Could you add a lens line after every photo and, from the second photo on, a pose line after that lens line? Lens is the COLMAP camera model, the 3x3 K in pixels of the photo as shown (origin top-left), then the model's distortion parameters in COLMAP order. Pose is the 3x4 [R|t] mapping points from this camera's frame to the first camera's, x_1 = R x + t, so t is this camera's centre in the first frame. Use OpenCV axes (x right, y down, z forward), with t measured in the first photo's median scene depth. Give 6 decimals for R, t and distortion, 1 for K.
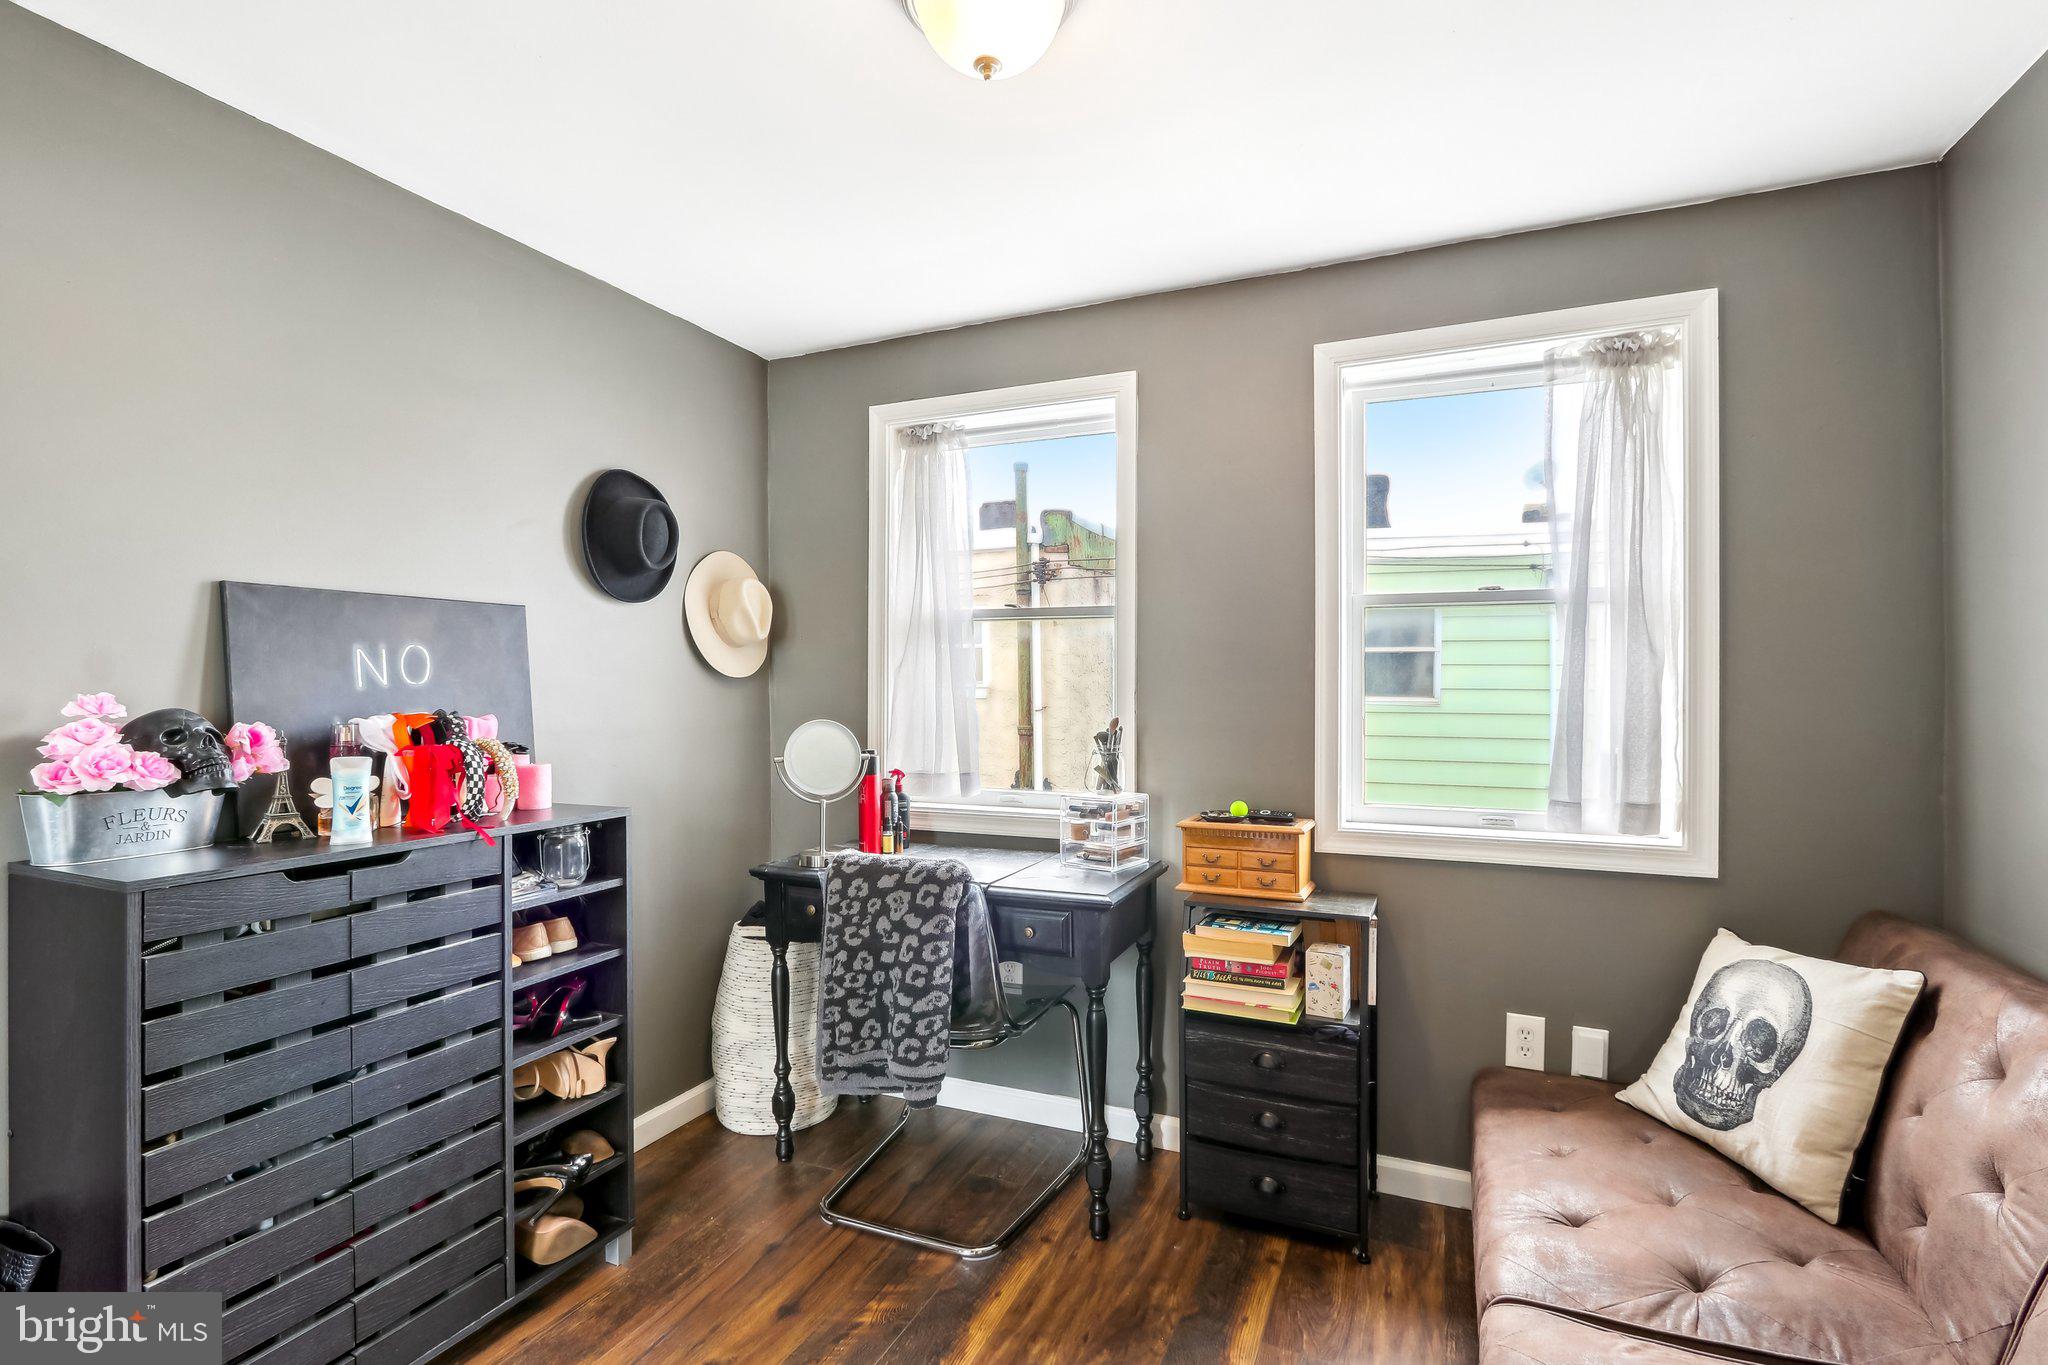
lens RADIAL K [[958.3, 0, 1024.0], [0, 958.3, 682.5], [0, 0, 1]] dist [-0.017342, 0.000072]
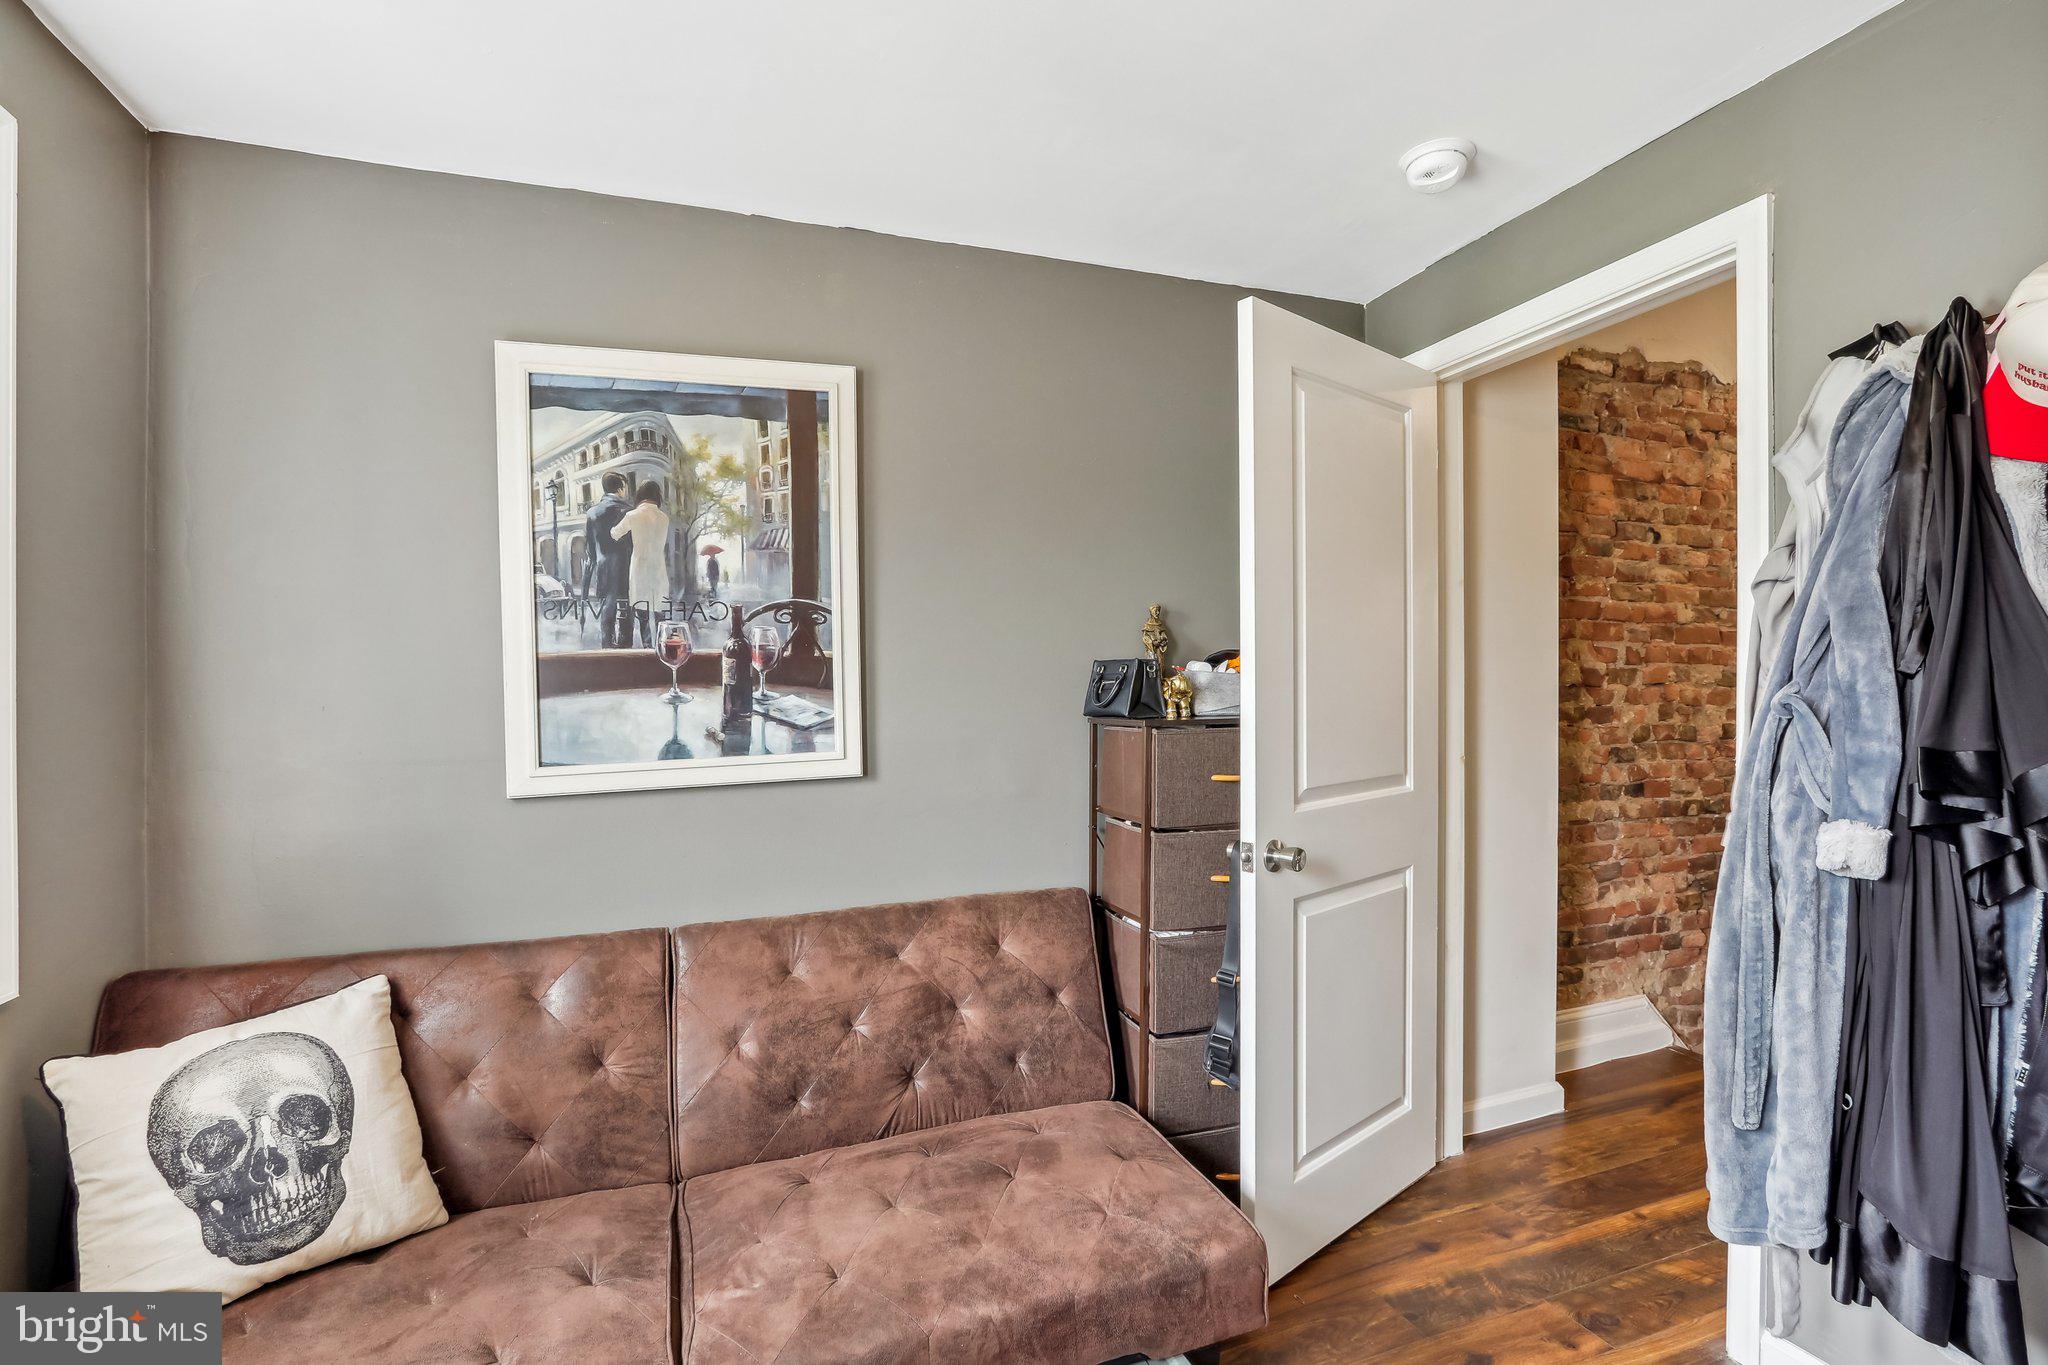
lens RADIAL K [[958.3, 0, 1024.0], [0, 958.3, 682.5], [0, 0, 1]] dist [-0.017342, 0.000072]
pose [[-0.688352, 0.007513, 0.725338, -0.303197], [0.010961, 0.999940, 0.000045, -0.013944], [-0.725294, 0.007982, -0.688393, 1.097695]]
